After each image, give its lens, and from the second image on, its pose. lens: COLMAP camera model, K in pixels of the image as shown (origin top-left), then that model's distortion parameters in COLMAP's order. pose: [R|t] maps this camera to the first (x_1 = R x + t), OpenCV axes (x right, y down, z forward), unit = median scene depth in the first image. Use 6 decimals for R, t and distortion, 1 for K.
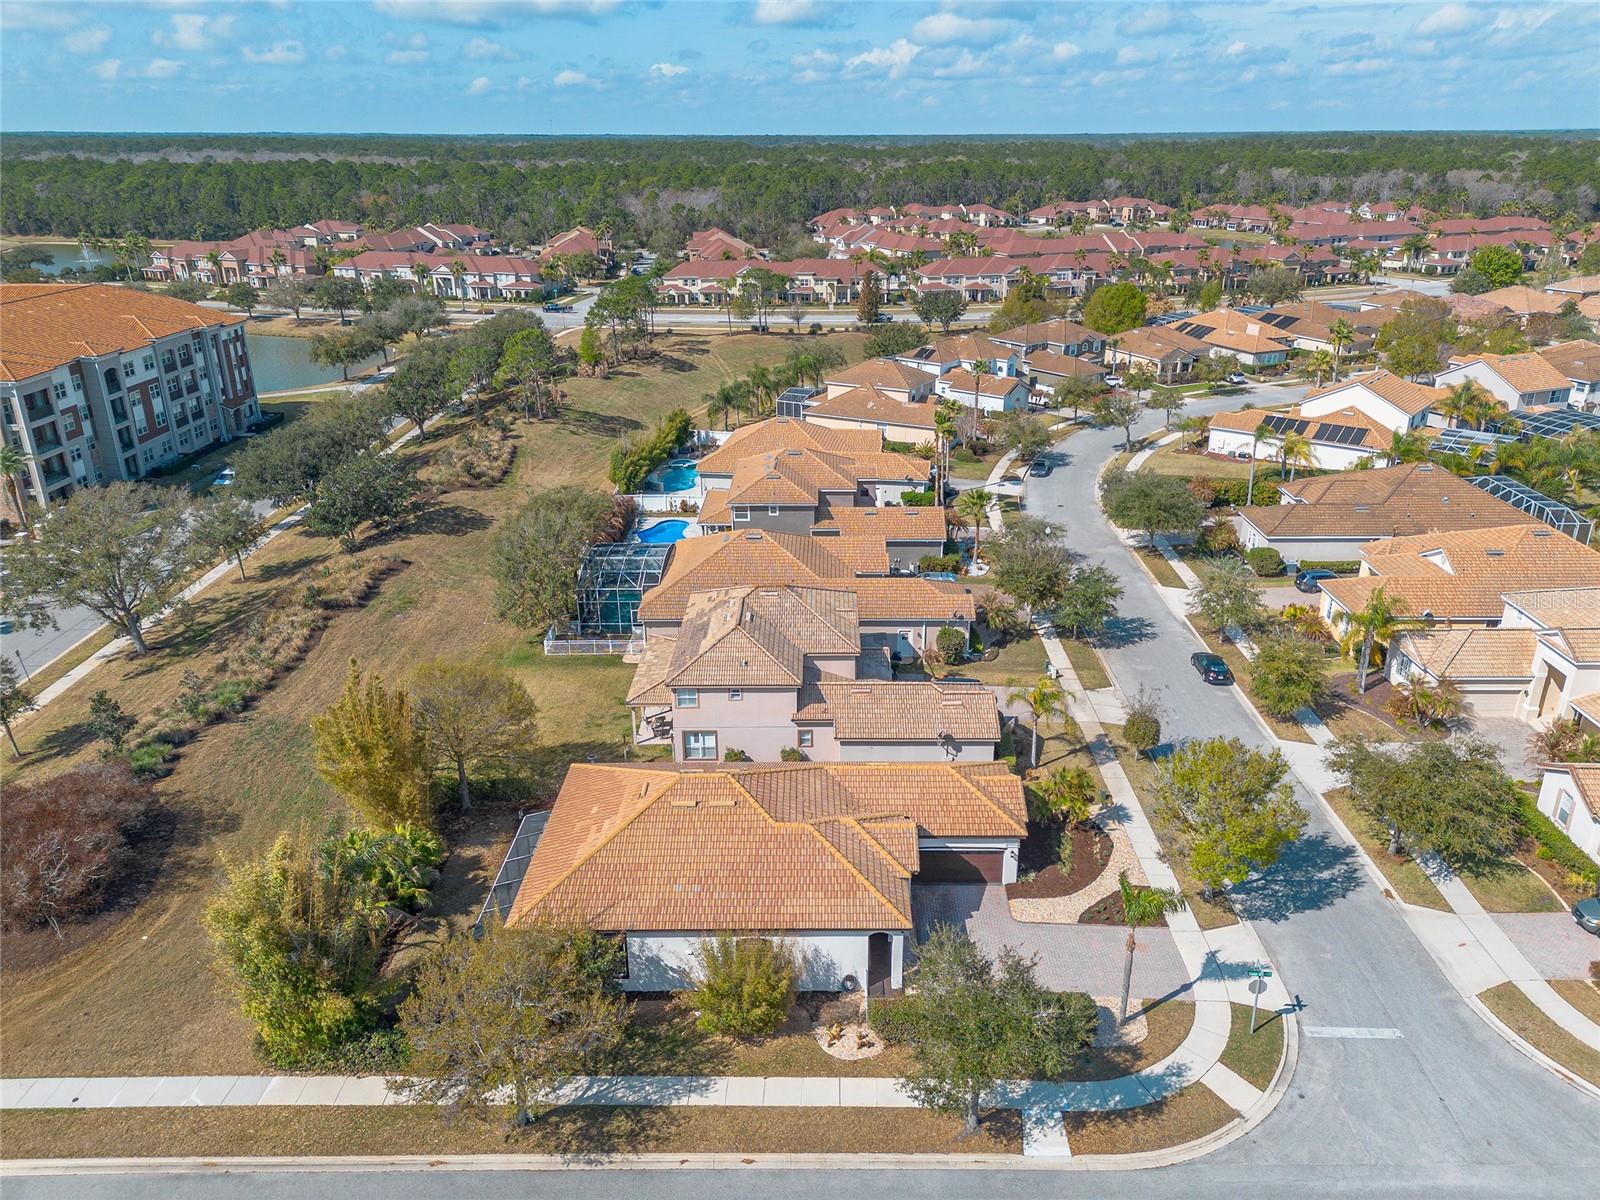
lens RADIAL K [[1124.8, 0, 829.6], [0, 1124.8, 562.9], [0, 0, 1]] dist [0.076178, -0.077806]
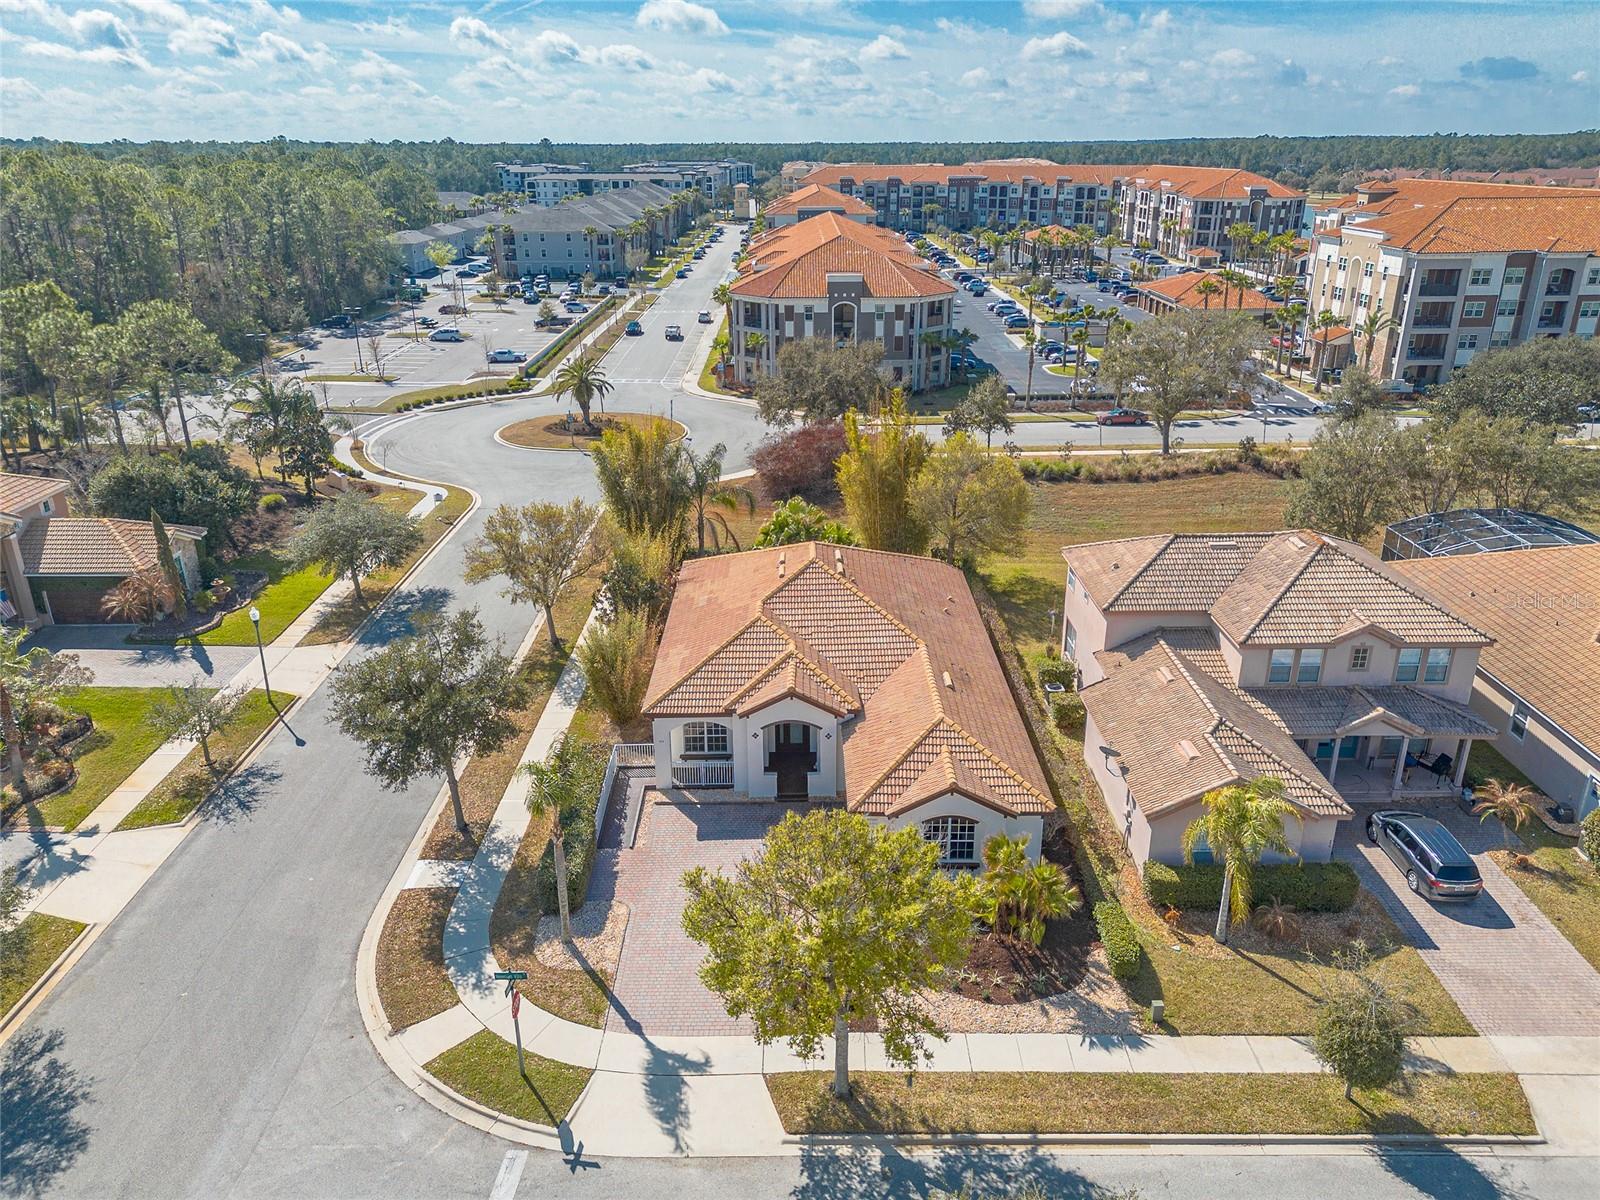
lens RADIAL K [[1135.8, 0, 819.2], [0, 1135.8, 599.5], [0, 0, 1]] dist [0.077809, -0.077960]
pose [[0.021026, 0.368411, -0.929425, 0.510546], [-0.343006, 0.875866, 0.339421, -0.067015], [0.939098, 0.311662, 0.144783, 0.558643]]
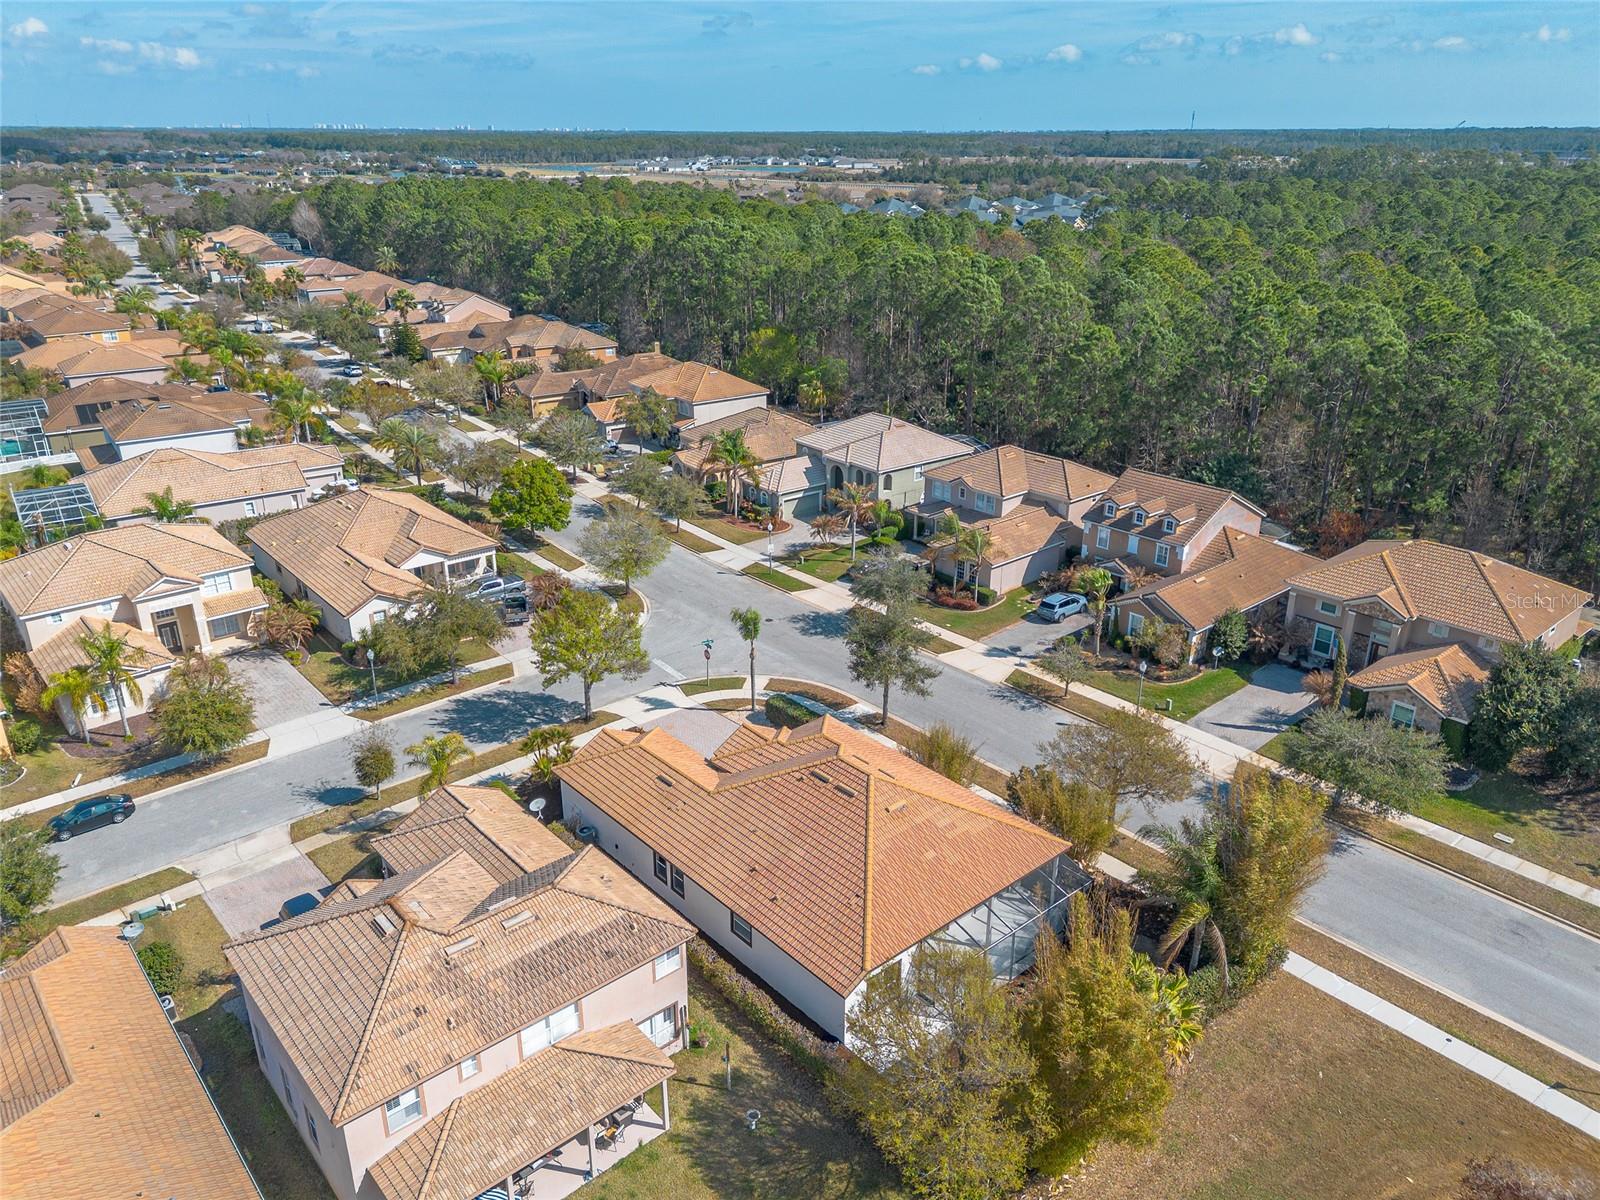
lens RADIAL K [[1141.6, 0, 800.0], [0, 1141.6, 600.0], [0, 0, 1]] dist [0.074506, -0.085521]
pose [[-0.657514, -0.278627, 0.700030, -0.481720], [0.263150, 0.785674, 0.559883, -0.330428], [-0.705994, 0.552344, -0.443270, 0.897173]]
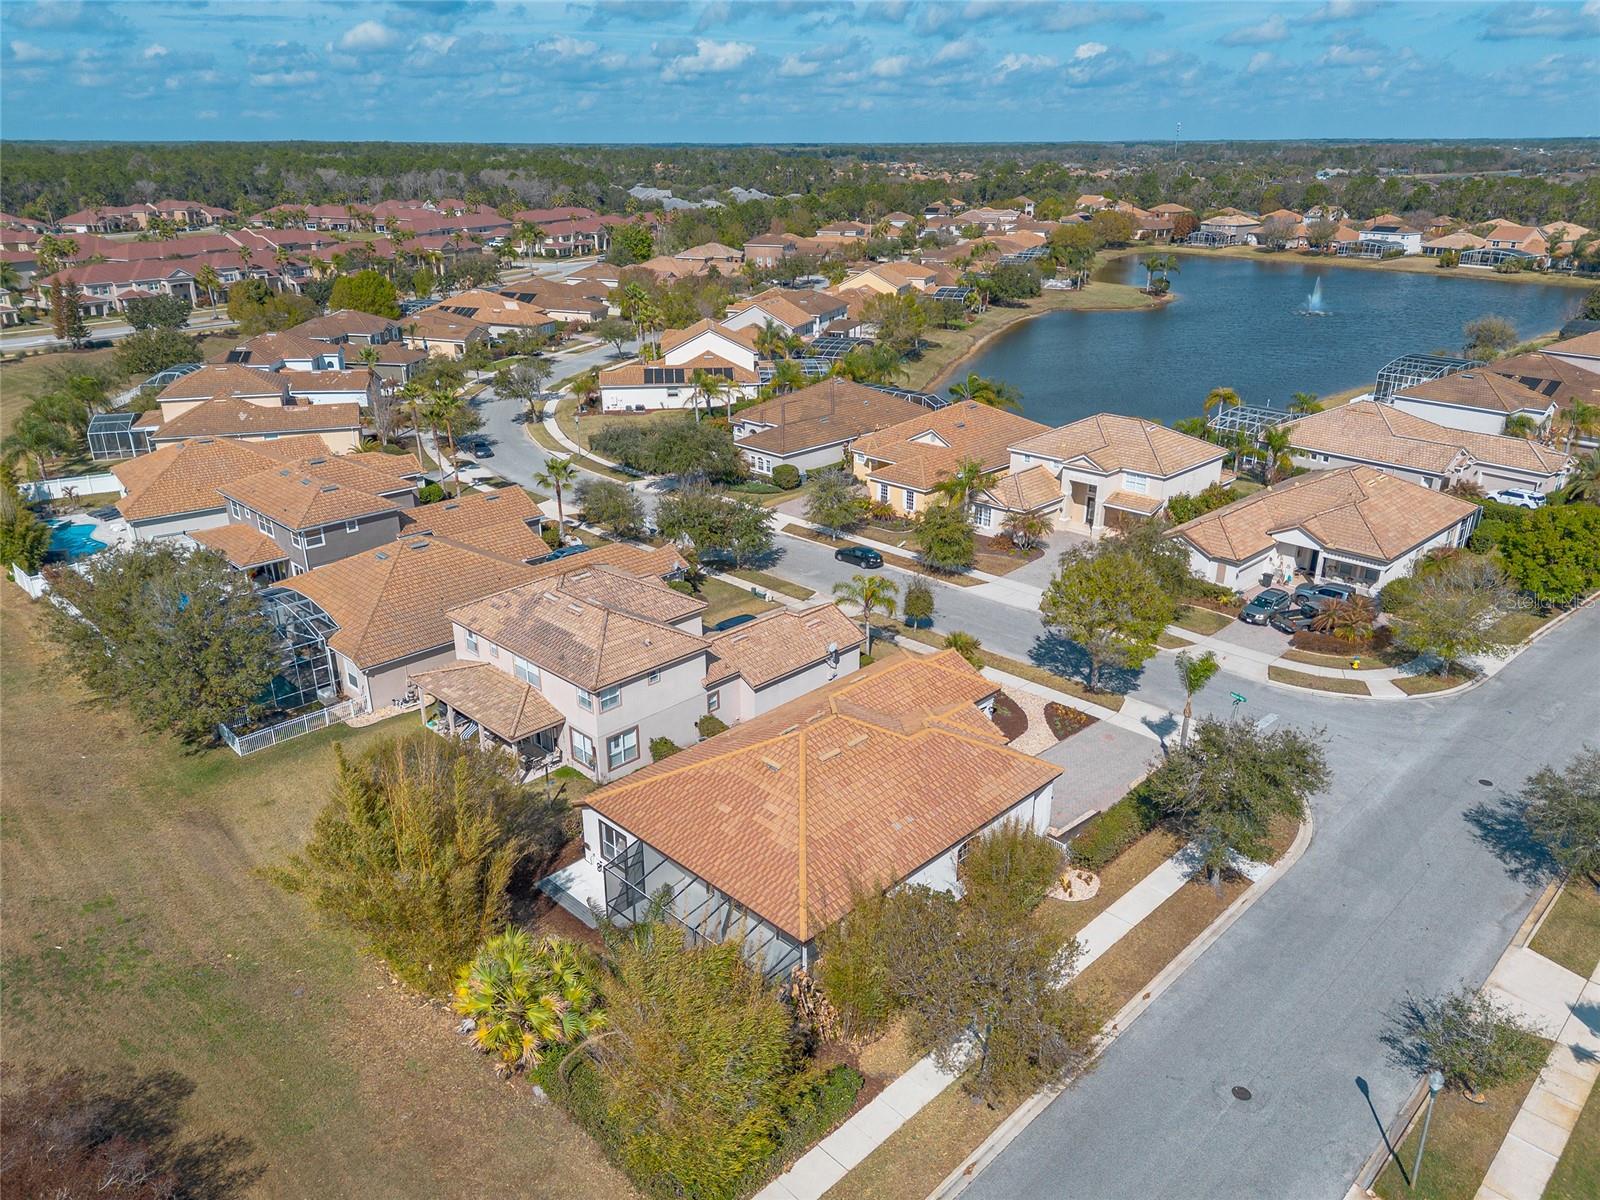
lens RADIAL K [[1153.6, 0, 776.7], [0, 1153.6, 541.8], [0, 0, 1]] dist [0.029646, -0.028110]
pose [[0.713817, -0.225139, 0.663157, -0.466525], [0.244014, 0.967536, 0.065819, -0.017968], [-0.656446, 0.114837, 0.745581, 0.188818]]
